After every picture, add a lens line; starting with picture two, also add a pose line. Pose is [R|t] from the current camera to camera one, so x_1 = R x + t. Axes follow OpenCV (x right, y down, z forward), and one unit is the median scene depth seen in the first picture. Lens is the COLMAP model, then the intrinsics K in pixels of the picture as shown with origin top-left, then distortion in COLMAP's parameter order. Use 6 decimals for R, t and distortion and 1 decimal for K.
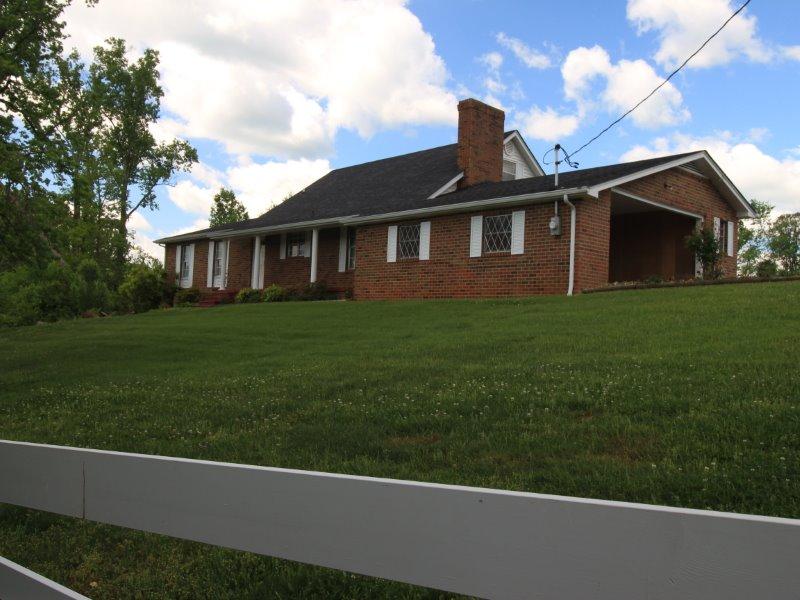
lens RADIAL K [[651.1, 0, 400.0], [0, 651.1, 300.0], [0, 0, 1]] dist [-0.000443, -0.000859]
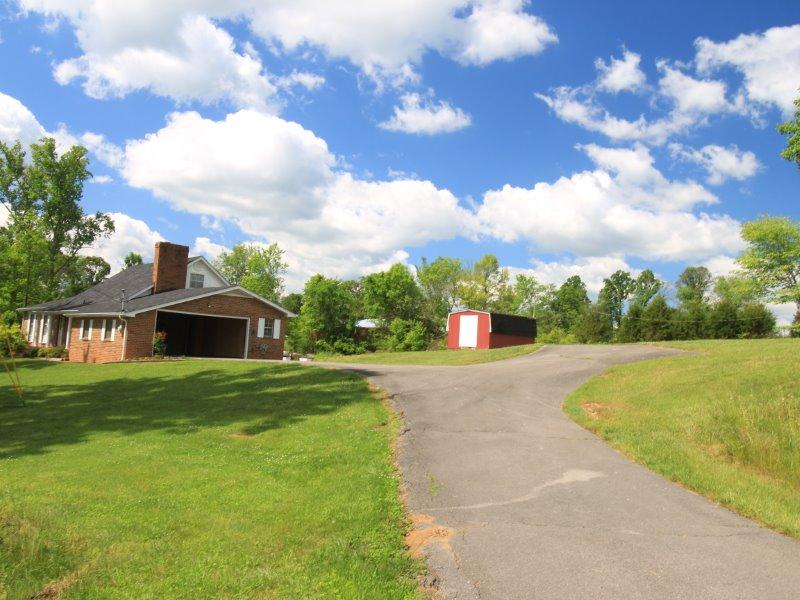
lens RADIAL K [[651.1, 0, 400.0], [0, 651.1, 300.0], [0, 0, 1]] dist [-0.000443, -0.000859]
pose [[0.999561, 0.023757, -0.017683, 0.289550], [-0.024642, 0.998362, -0.051633, -0.030641], [0.016427, 0.052046, 0.998510, -0.259388]]
